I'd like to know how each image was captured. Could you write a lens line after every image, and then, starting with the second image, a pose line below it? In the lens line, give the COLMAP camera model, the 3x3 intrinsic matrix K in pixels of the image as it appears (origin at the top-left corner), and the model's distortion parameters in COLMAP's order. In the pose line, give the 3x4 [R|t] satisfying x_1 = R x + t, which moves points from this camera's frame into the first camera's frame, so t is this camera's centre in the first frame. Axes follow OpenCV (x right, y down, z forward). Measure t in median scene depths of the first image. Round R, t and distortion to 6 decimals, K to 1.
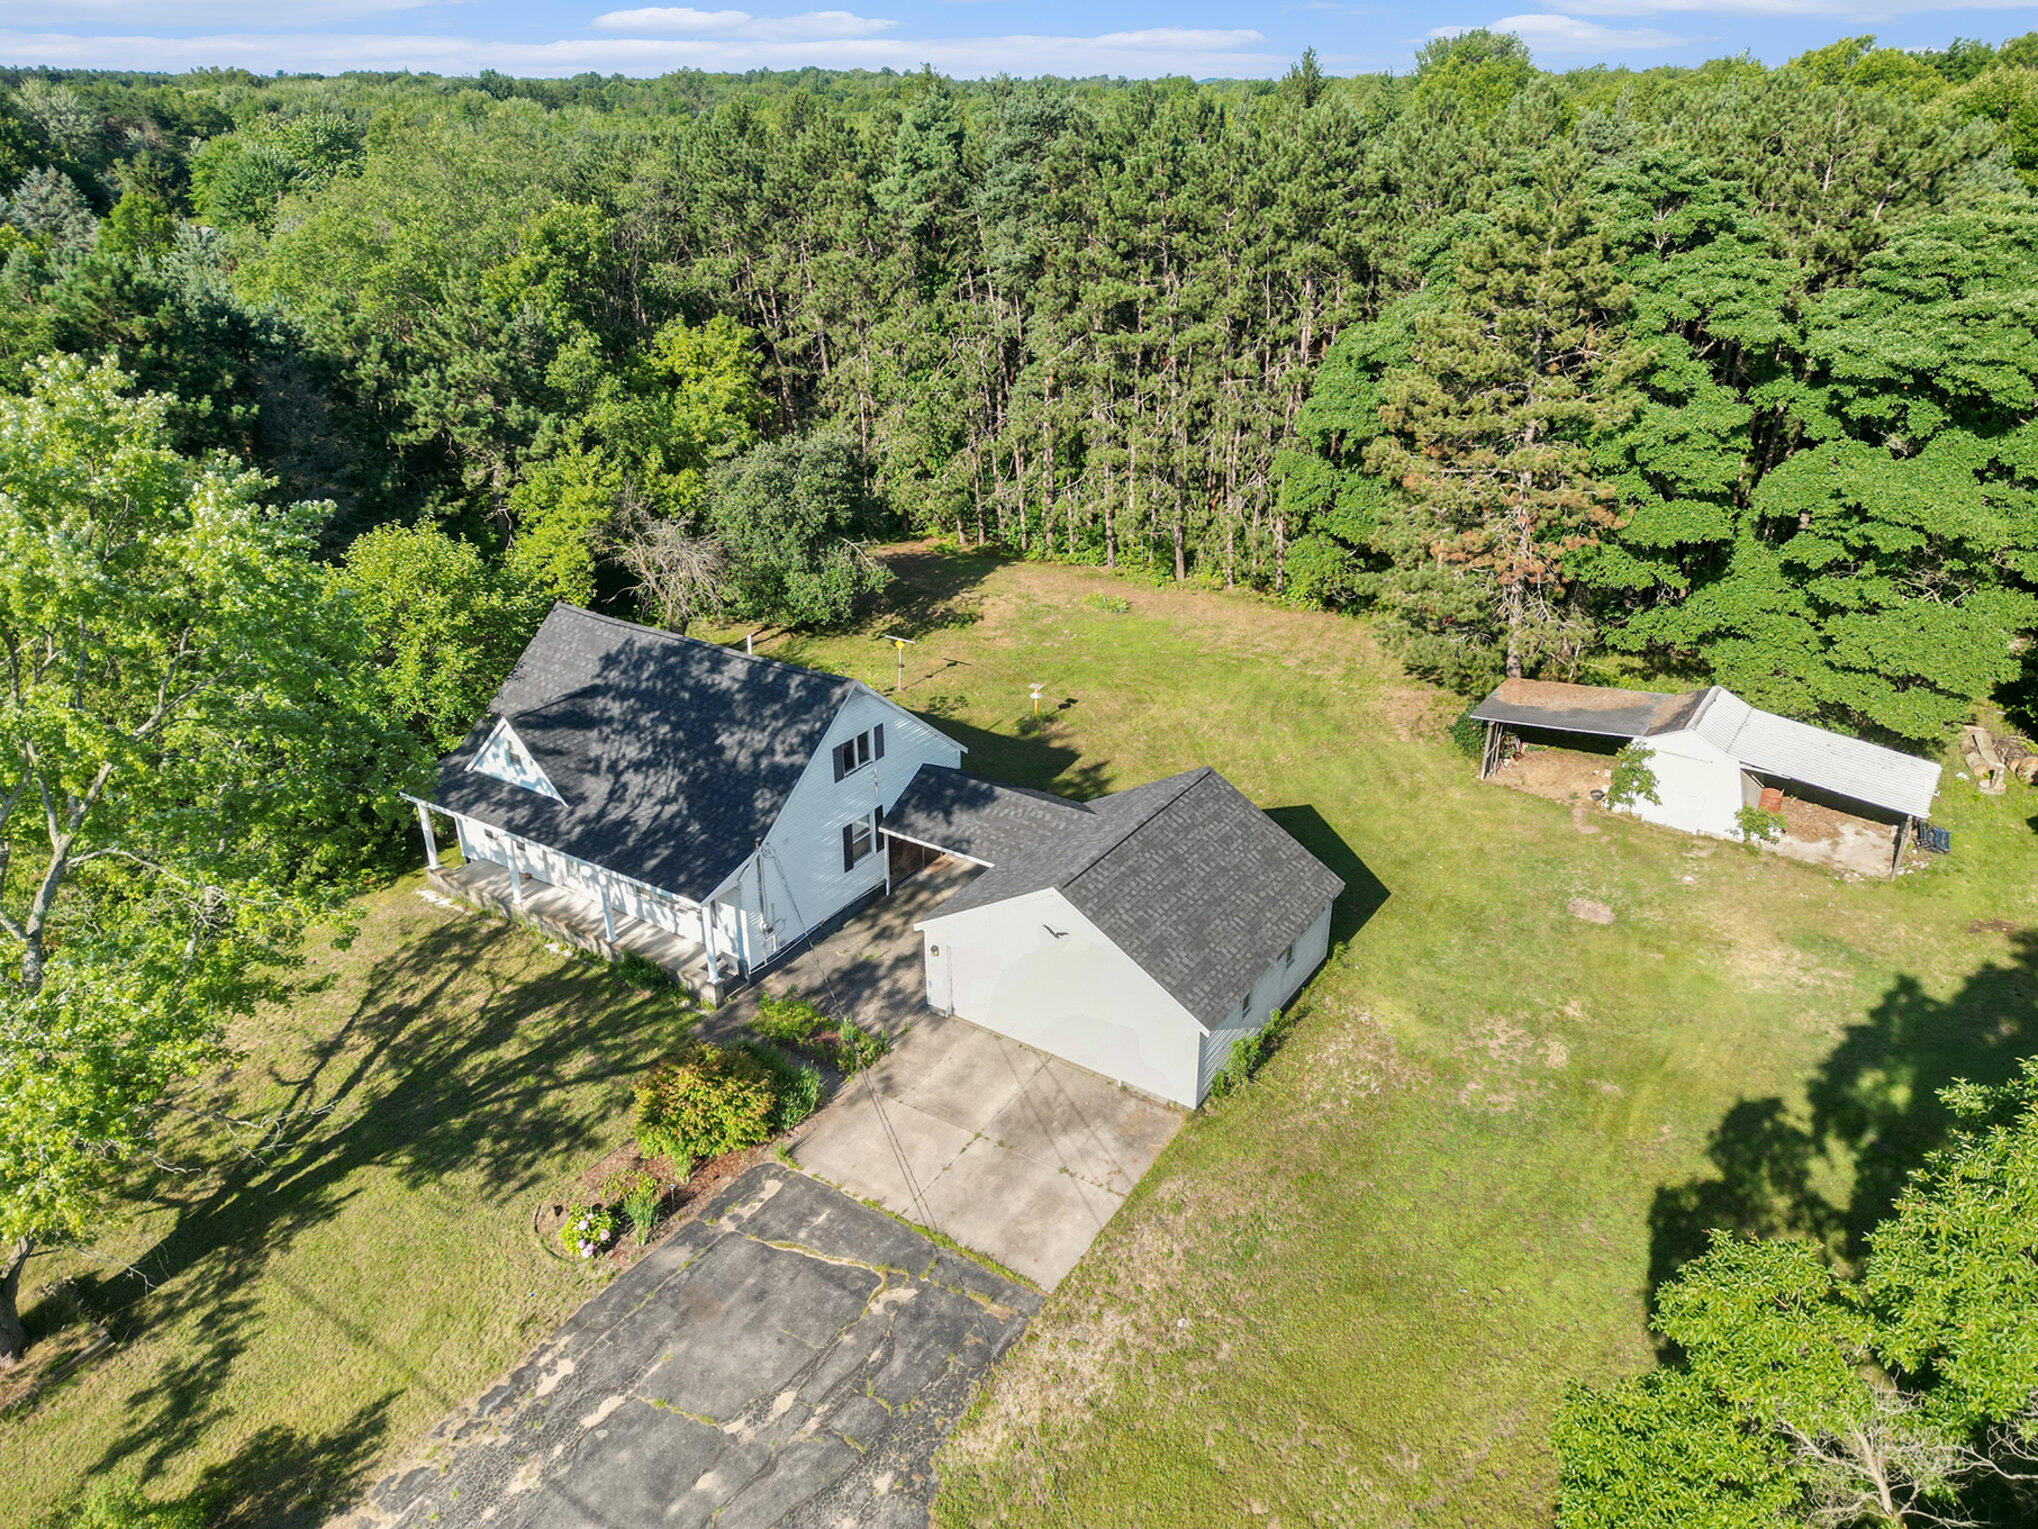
lens RADIAL K [[1421.5, 0, 1019.0], [0, 1421.5, 764.5], [0, 0, 1]] dist [0.058551, -0.114581]
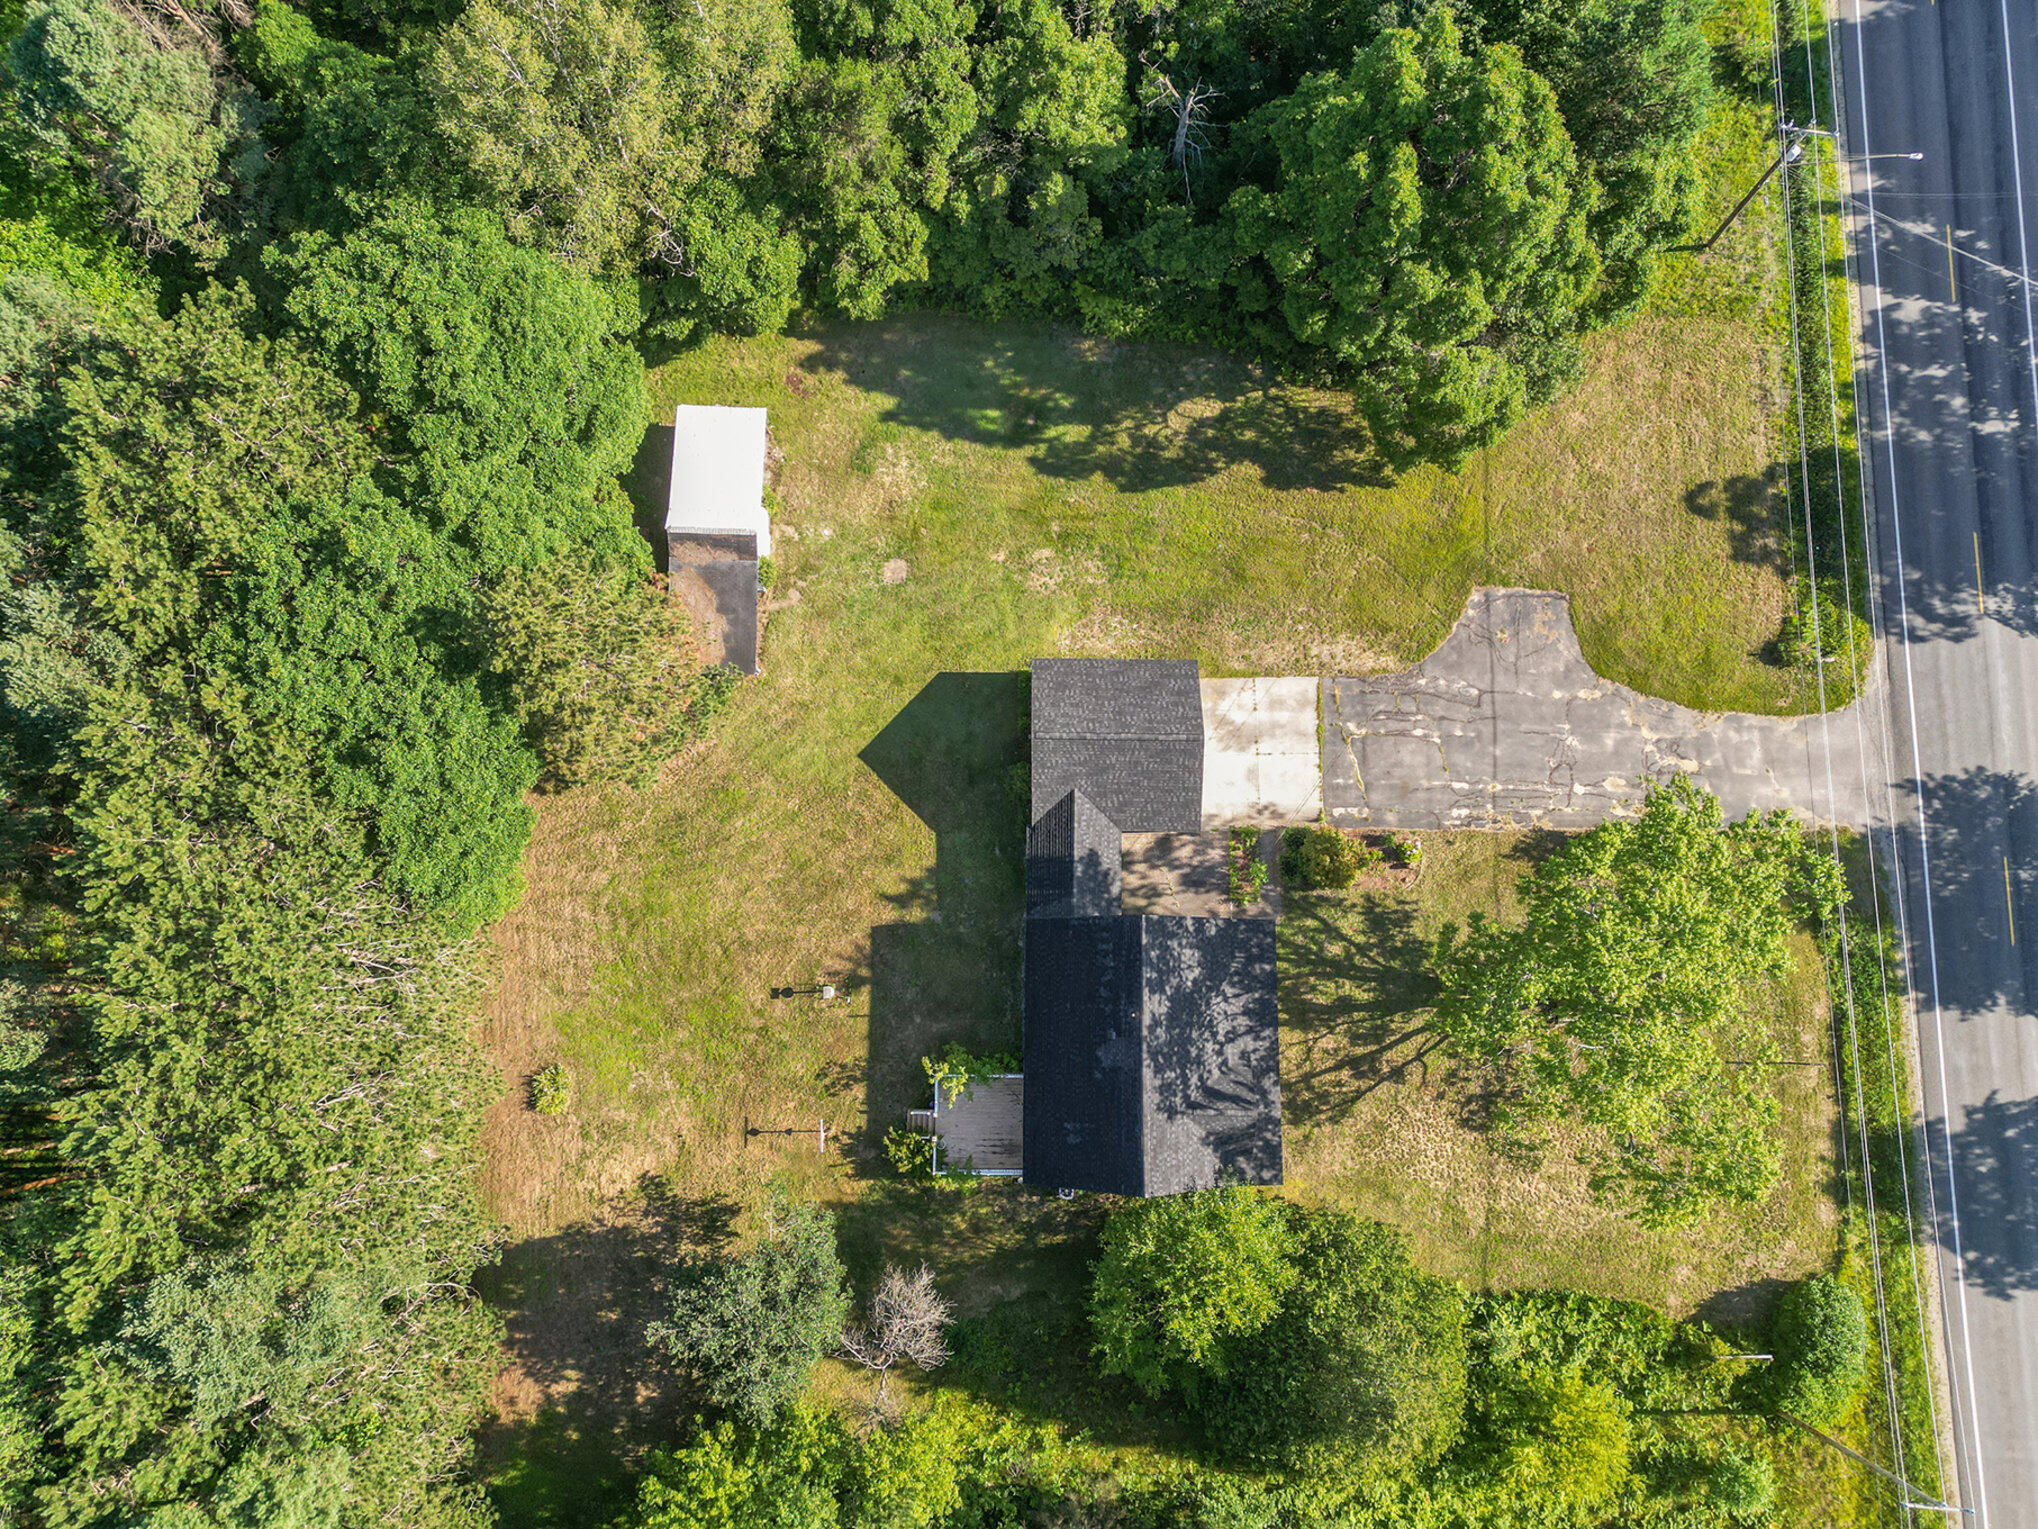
lens RADIAL K [[1423.7, 0, 1026.7], [0, 1423.7, 754.2], [0, 0, 1]] dist [0.097299, -0.114813]
pose [[-0.543279, -0.828756, 0.134203, -0.114602], [0.368609, -0.091843, 0.925036, -1.655284], [-0.754304, 0.552021, 0.355384, 0.445106]]
